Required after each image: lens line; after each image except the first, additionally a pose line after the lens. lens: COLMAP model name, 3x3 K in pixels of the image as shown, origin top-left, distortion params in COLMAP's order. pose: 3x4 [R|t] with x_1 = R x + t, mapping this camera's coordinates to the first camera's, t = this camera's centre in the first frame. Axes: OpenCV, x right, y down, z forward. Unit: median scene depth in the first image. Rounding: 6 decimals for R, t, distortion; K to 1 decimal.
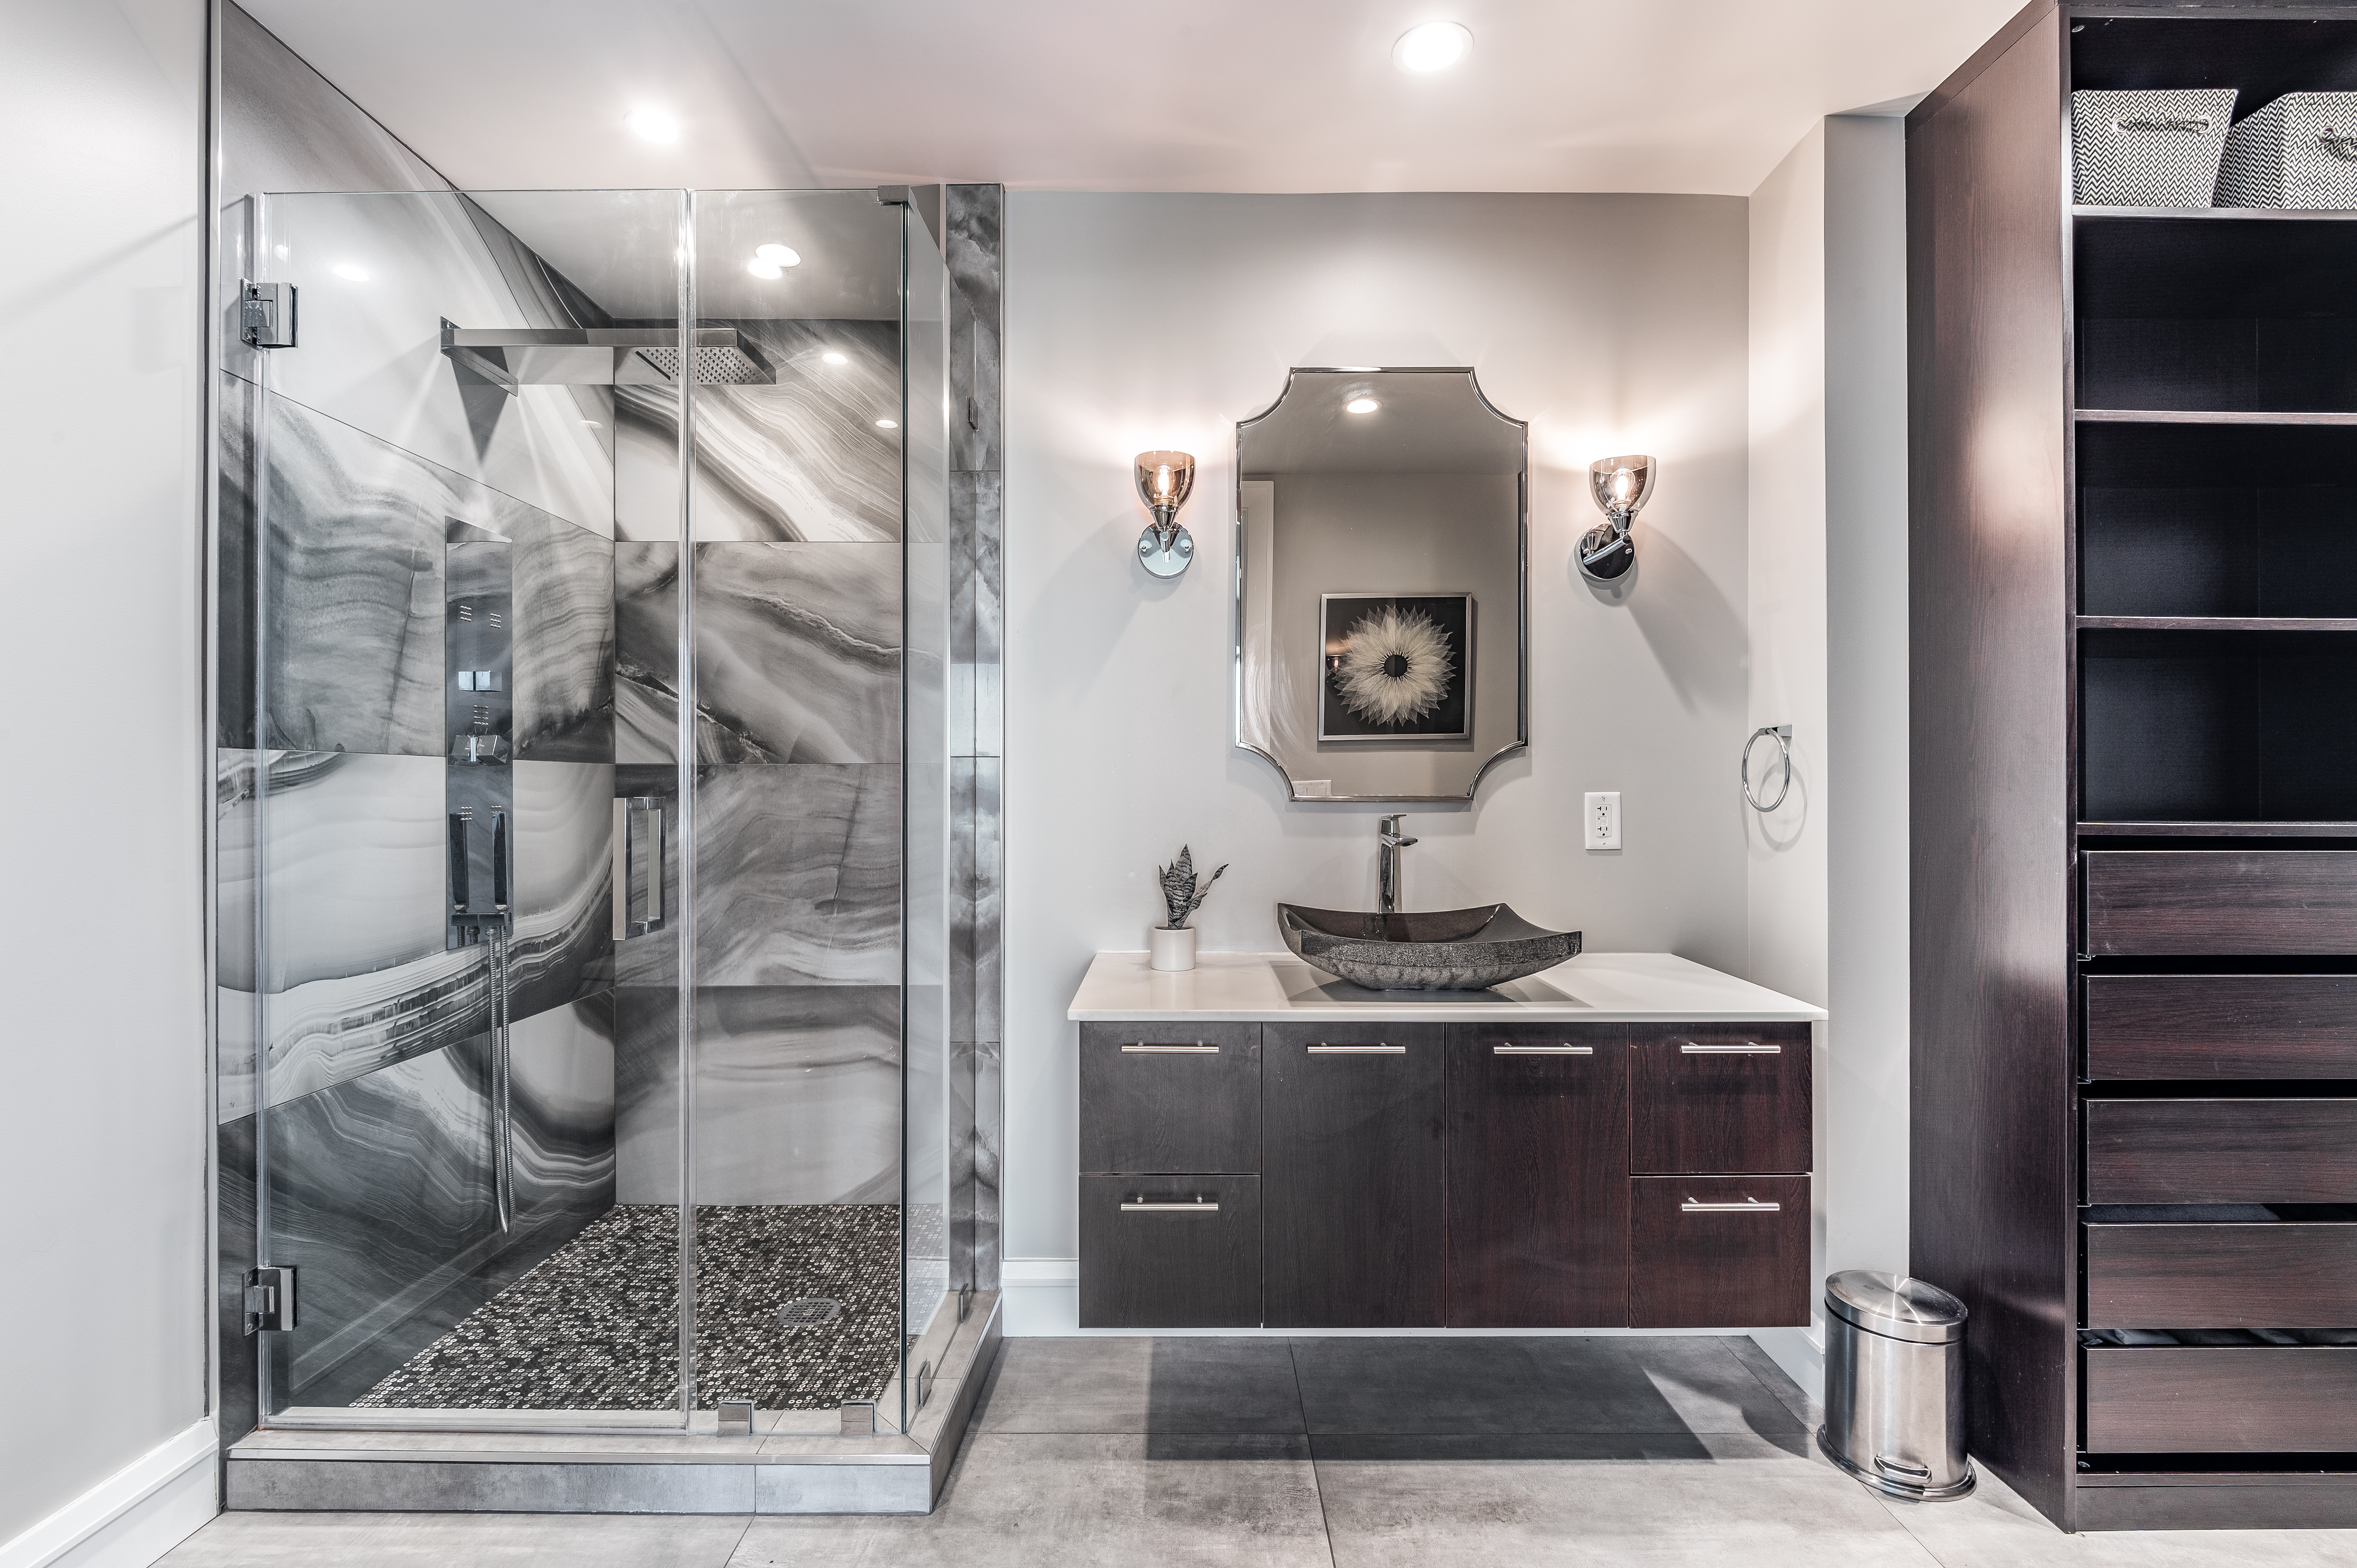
lens RADIAL K [[1043.6, 0, 1191.3], [0, 1043.6, 784.8], [0, 0, 1]] dist [-0.015216, -0.001489]
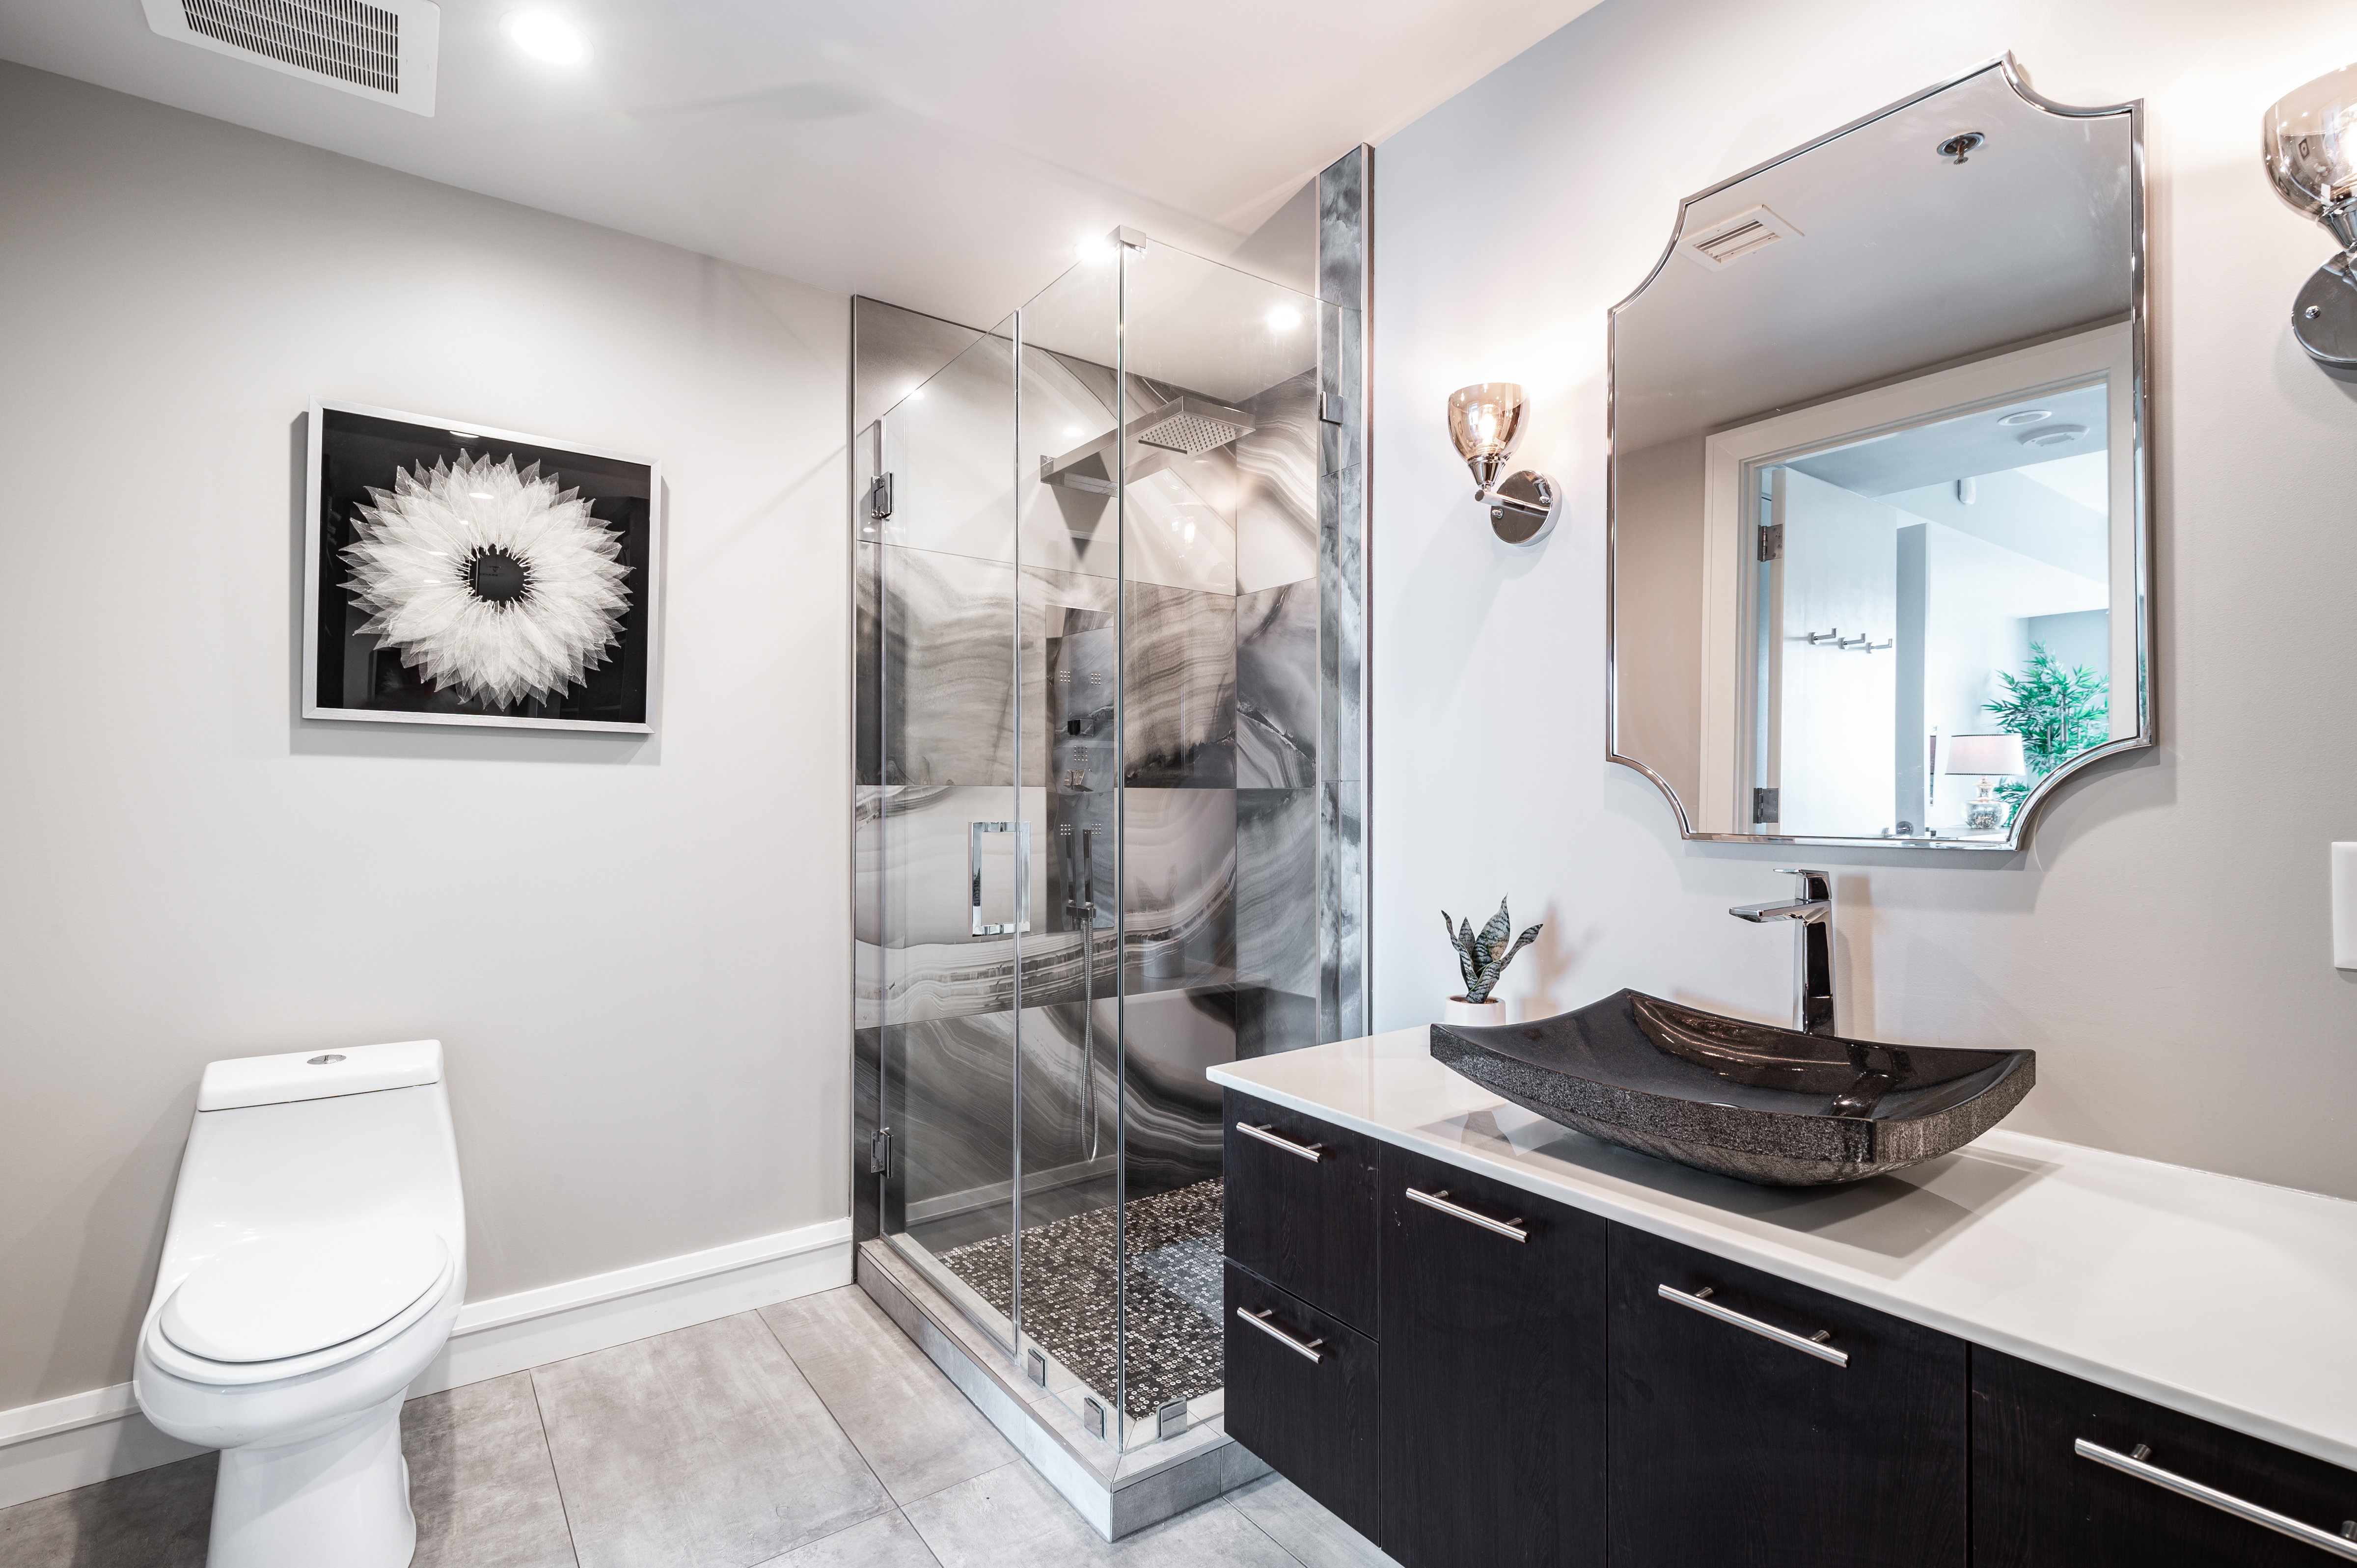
lens RADIAL K [[1043.6, 0, 1181.3], [0, 1043.6, 792.3], [0, 0, 1]] dist [-0.015216, -0.001489]
pose [[0.590562, -0.005983, -0.806970, 0.485454], [0.000049, 0.999973, -0.007378, -0.010885], [0.806992, 0.004318, 0.590546, 0.374616]]
